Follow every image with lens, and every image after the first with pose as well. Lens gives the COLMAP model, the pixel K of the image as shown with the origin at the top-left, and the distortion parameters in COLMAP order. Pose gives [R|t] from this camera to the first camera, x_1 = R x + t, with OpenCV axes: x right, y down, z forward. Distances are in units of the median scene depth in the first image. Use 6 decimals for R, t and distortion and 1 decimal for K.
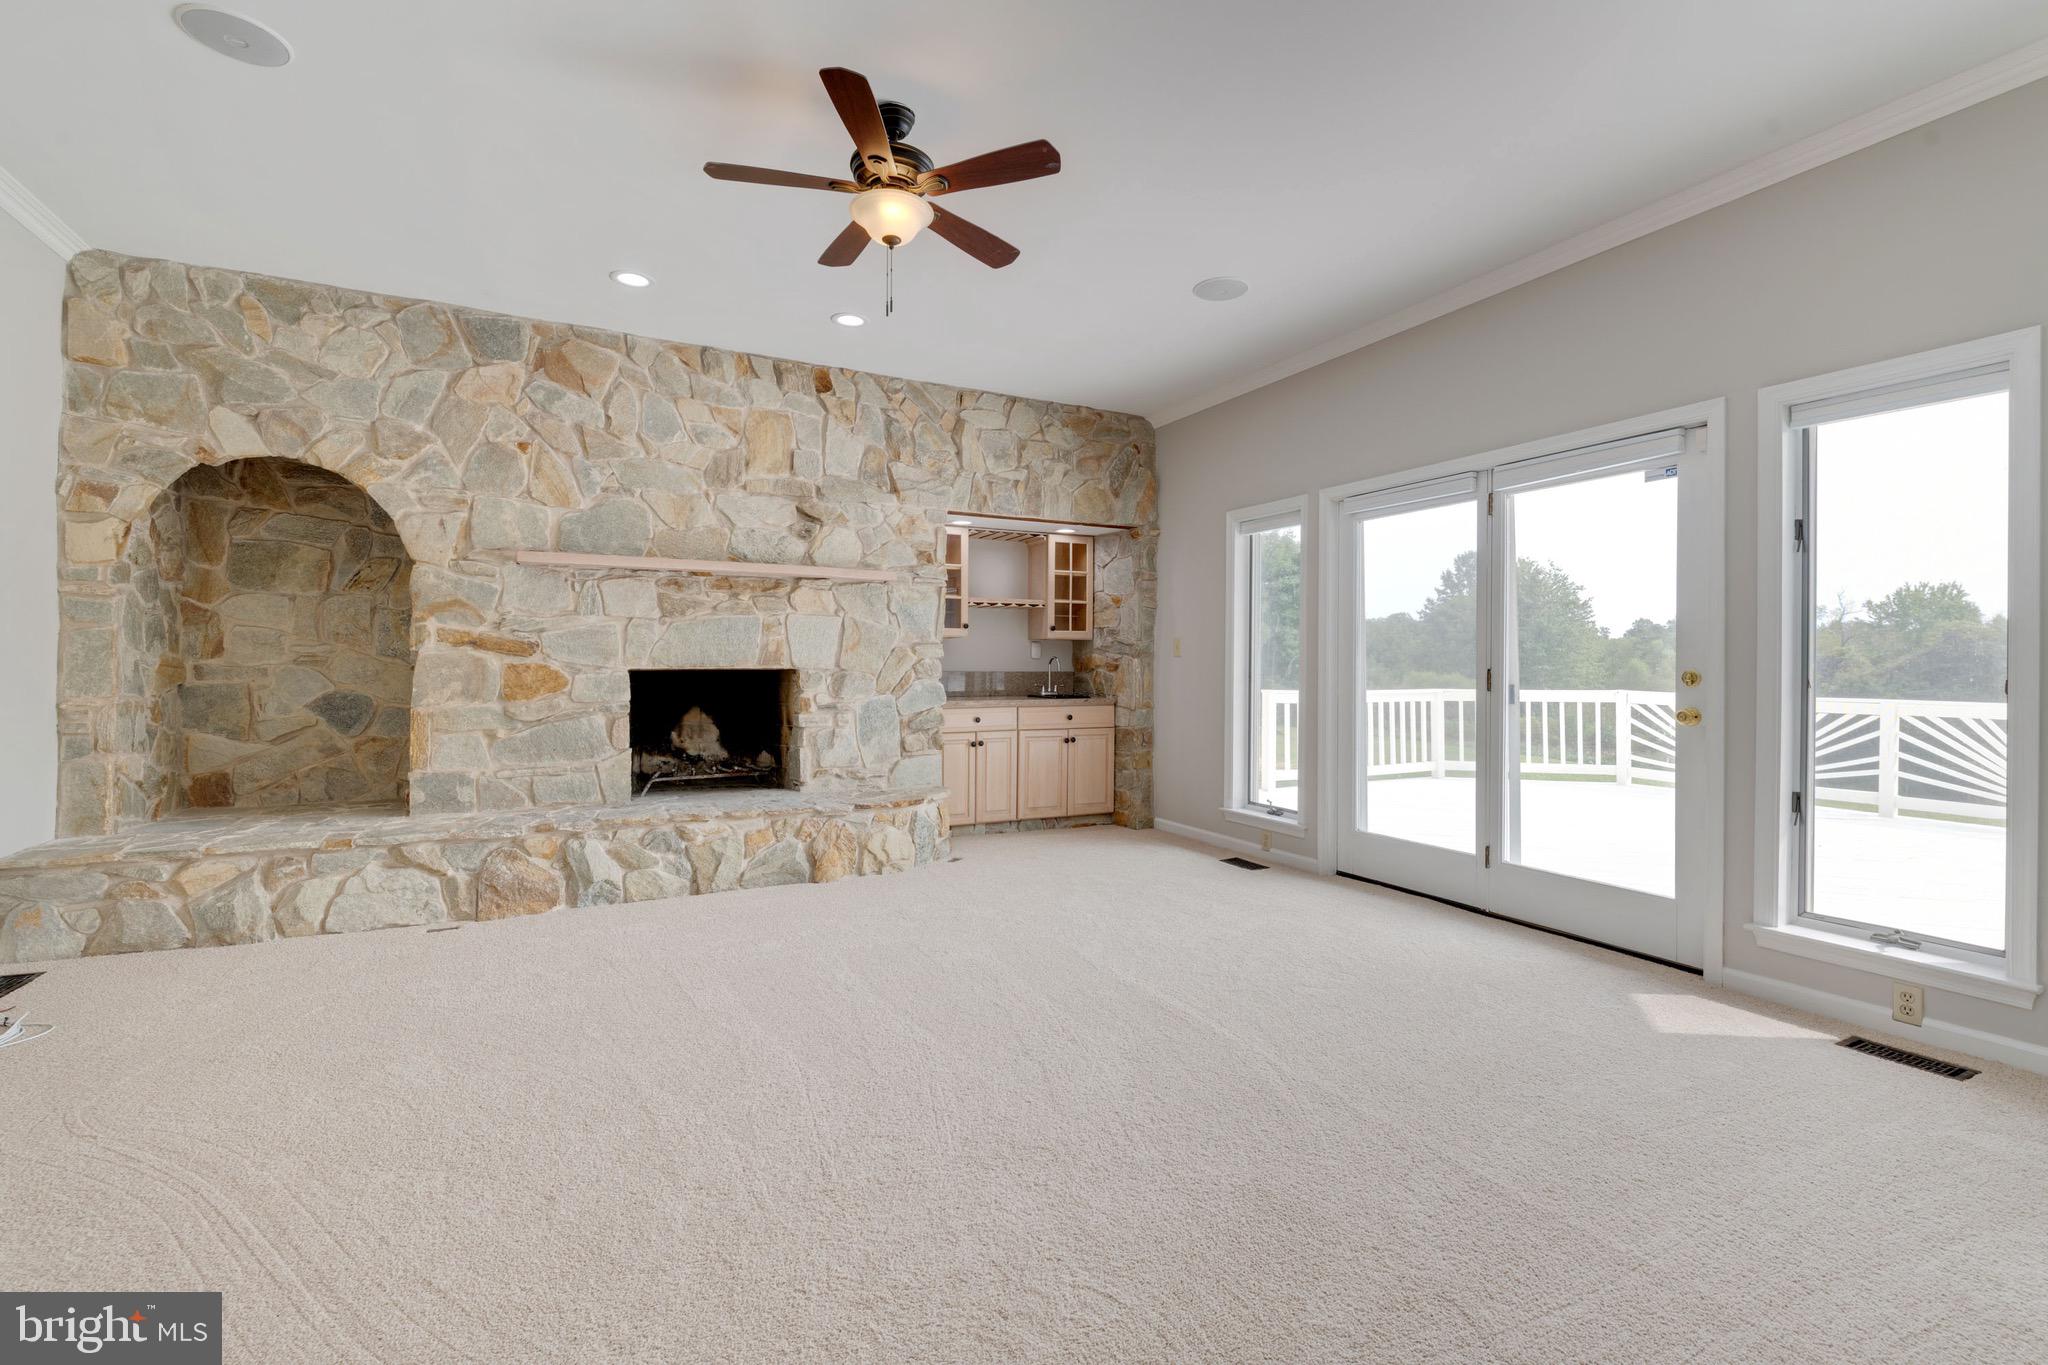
lens RADIAL K [[900.6, 0, 1015.4], [0, 900.6, 675.3], [0, 0, 1]] dist [-0.000808, -0.000931]
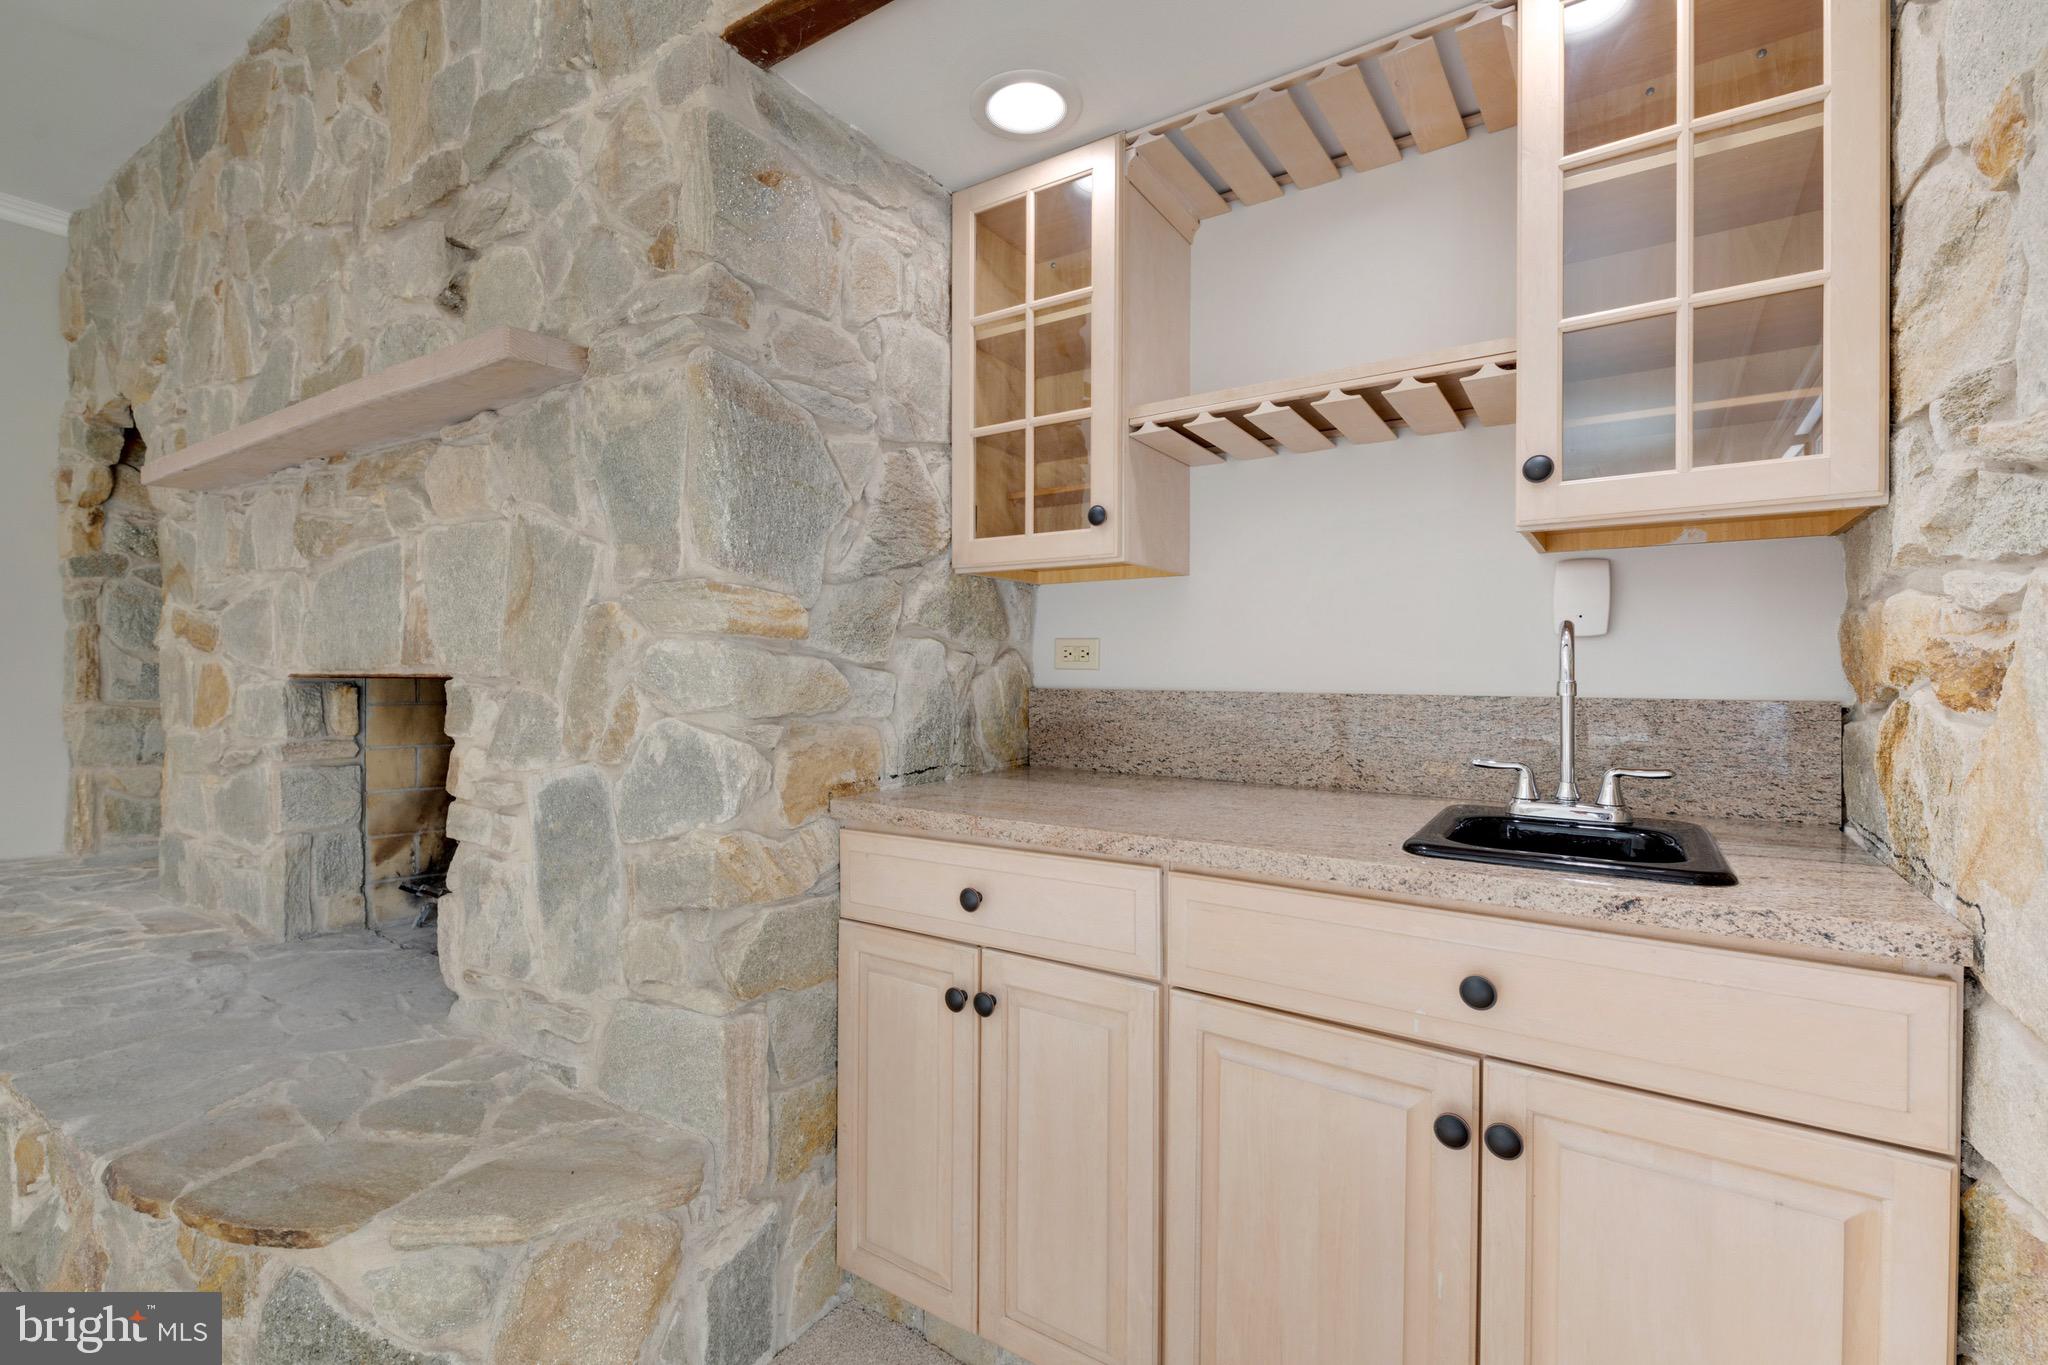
lens RADIAL K [[900.6, 0, 1023.4], [0, 900.6, 677.1], [0, 0, 1]] dist [-0.000808, -0.000931]
pose [[0.487059, 0.002132, -0.873366, 0.159529], [-0.006698, 0.999977, -0.001294, -0.008151], [0.873343, 0.006480, 0.487062, 0.848881]]
